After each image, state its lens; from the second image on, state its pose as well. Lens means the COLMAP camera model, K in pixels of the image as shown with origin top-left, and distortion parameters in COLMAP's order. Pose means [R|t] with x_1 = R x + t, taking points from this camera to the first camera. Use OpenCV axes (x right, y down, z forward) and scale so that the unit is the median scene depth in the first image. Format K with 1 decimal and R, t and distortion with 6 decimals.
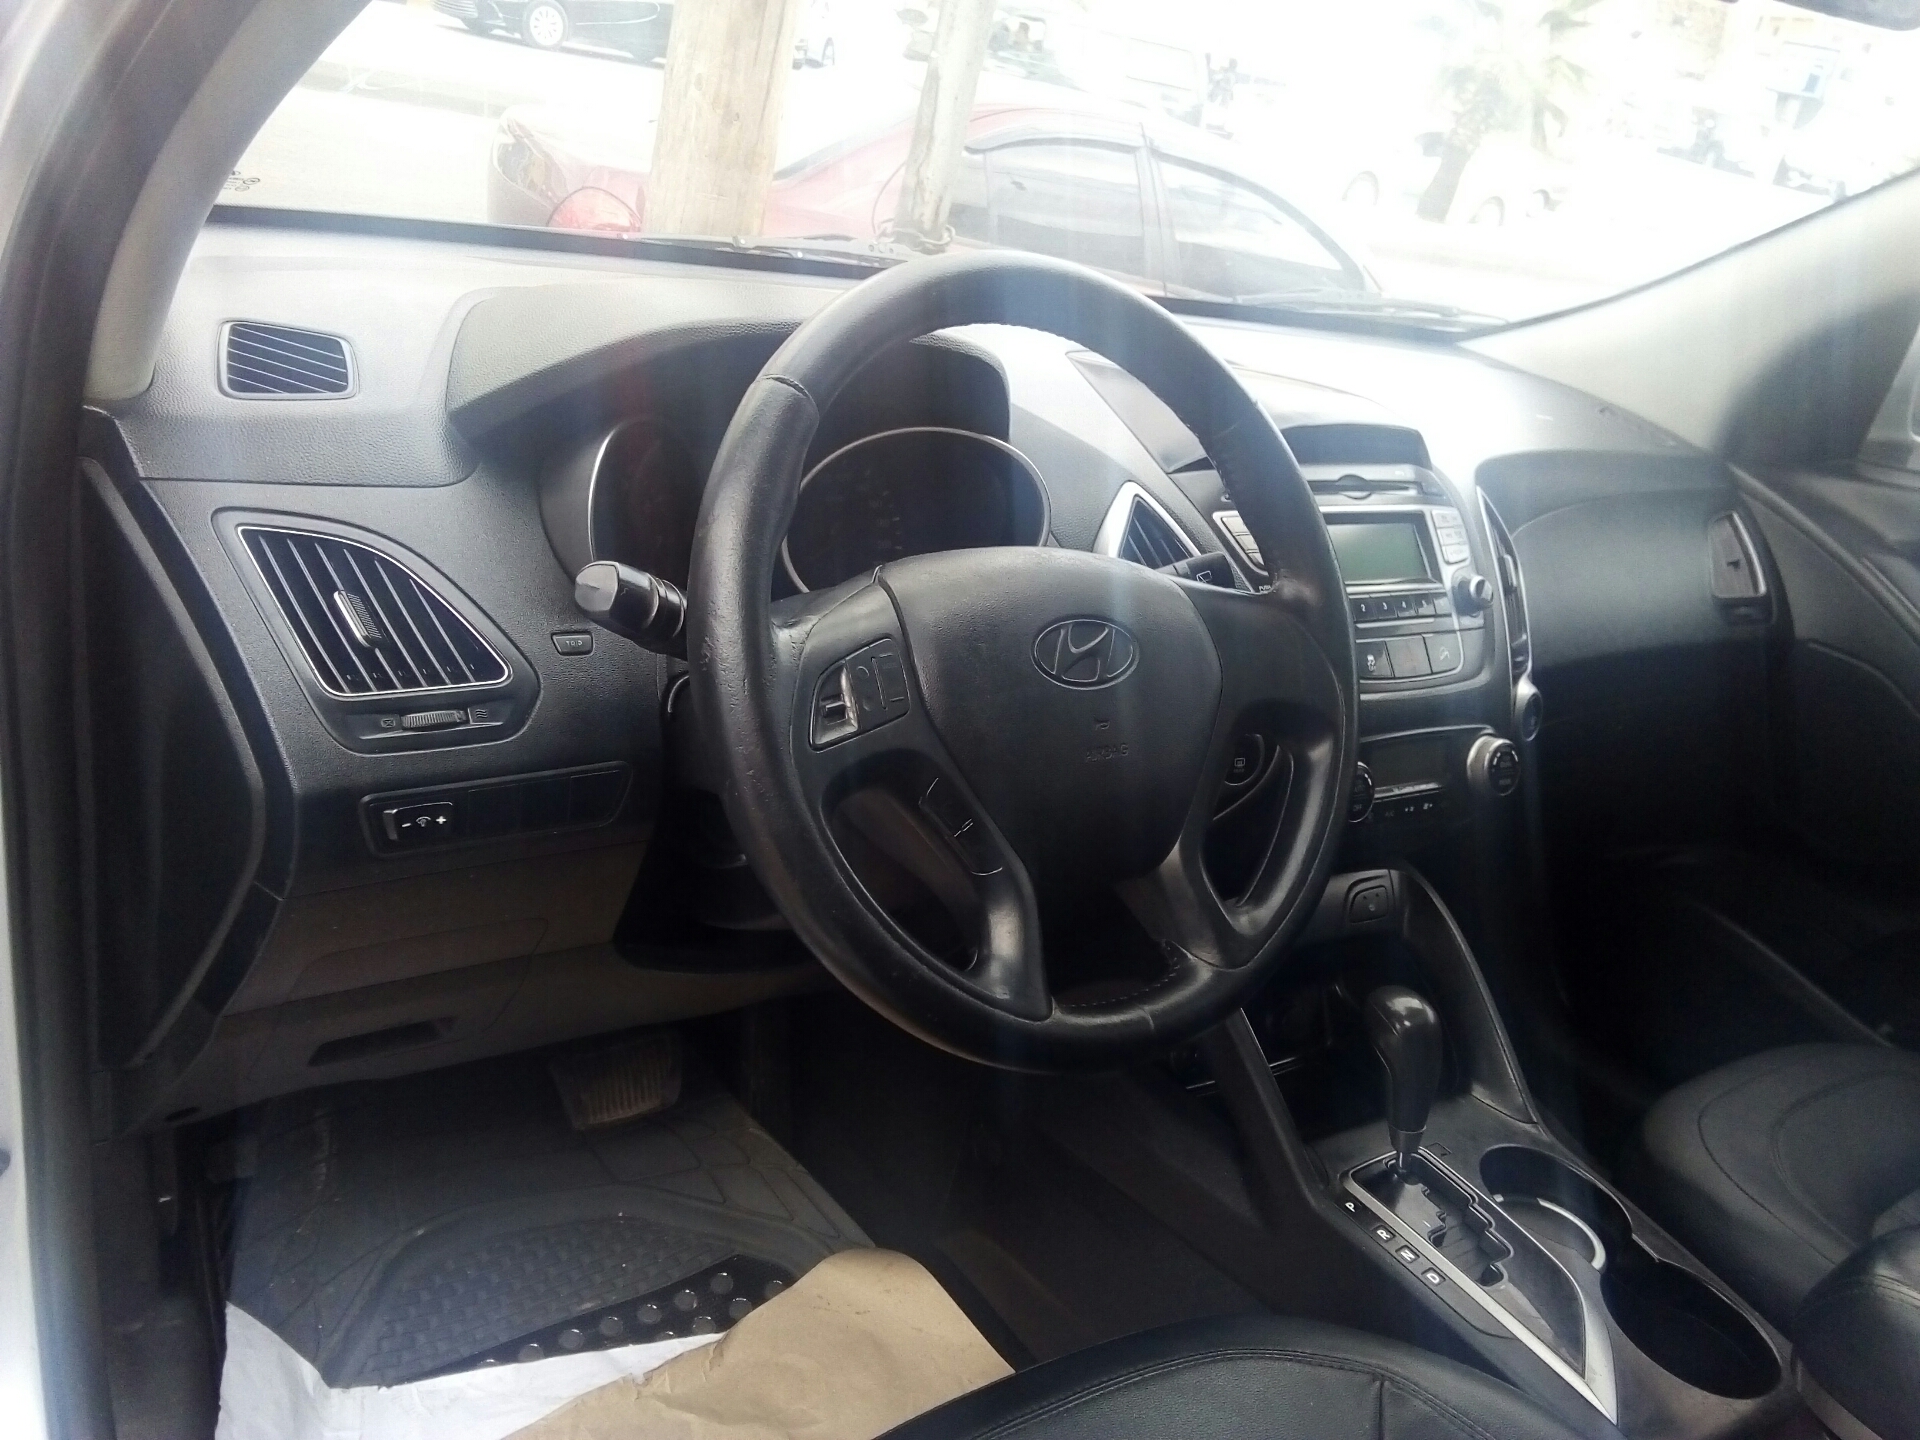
lens RADIAL K [[1540.8, 0, 945.1], [0, 1540.8, 724.7], [0, 0, 1]] dist [0.062519, -0.077435]
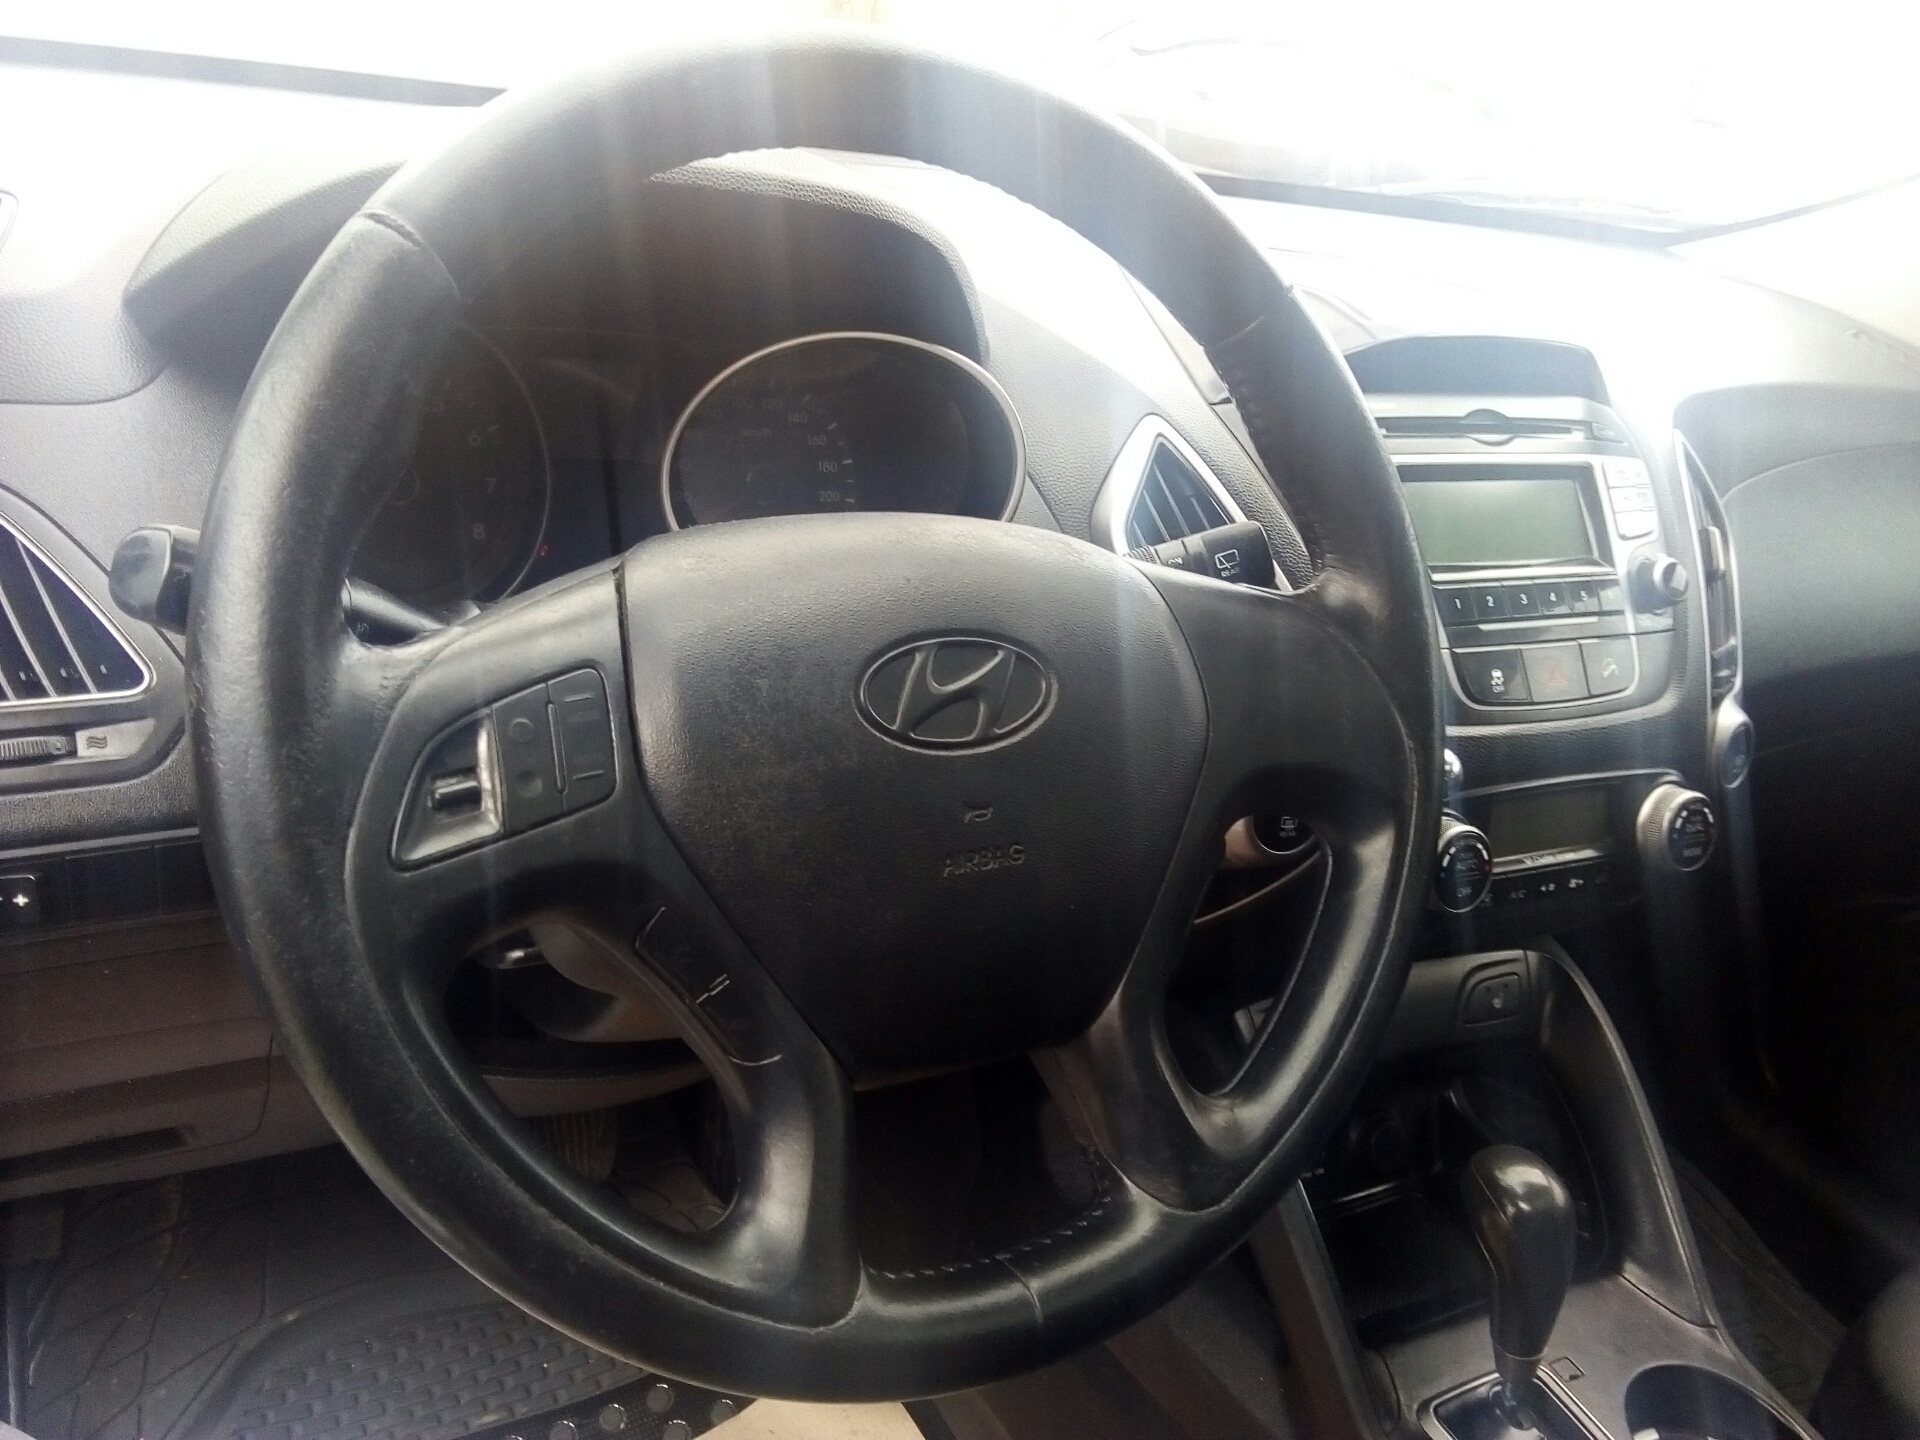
lens RADIAL K [[1540.8, 0, 951.8], [0, 1540.8, 711.1], [0, 0, 1]] dist [0.062519, -0.077435]
pose [[0.993034, 0.037222, -0.111797, 0.110498], [-0.033628, 0.998860, 0.033870, -0.042230], [0.112930, -0.029875, 0.993154, 0.278887]]
